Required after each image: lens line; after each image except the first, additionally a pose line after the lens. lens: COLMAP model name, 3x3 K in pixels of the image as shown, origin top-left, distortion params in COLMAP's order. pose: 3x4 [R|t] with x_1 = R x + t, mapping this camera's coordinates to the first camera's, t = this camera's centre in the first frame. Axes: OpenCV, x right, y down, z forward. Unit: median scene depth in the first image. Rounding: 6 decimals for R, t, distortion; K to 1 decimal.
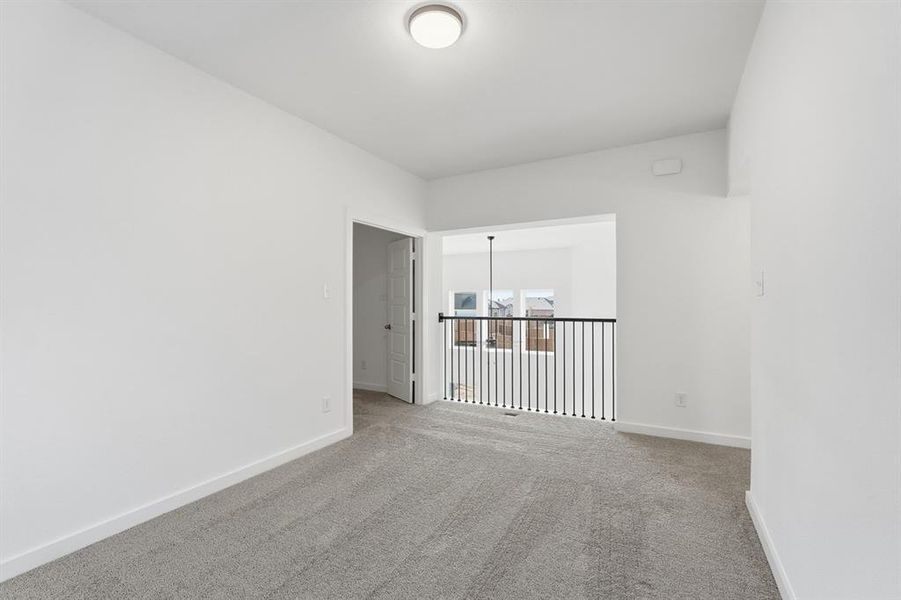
lens RADIAL K [[405.4, 0, 449.3], [0, 405.4, 301.5], [0, 0, 1]] dist [-0.003976, 0.004884]
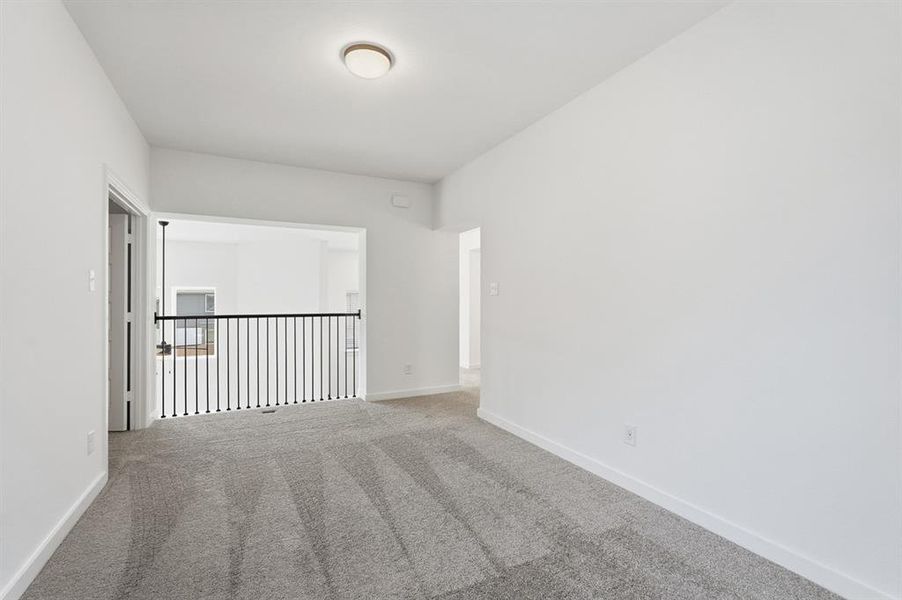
lens RADIAL K [[405.8, 0, 449.6], [0, 405.8, 298.1], [0, 0, 1]] dist [-0.003976, 0.004884]
pose [[0.559363, 0.010009, 0.828862, -0.481254], [-0.000153, 0.999928, -0.011971, 0.013386], [-0.828923, 0.006569, 0.559324, 0.085951]]
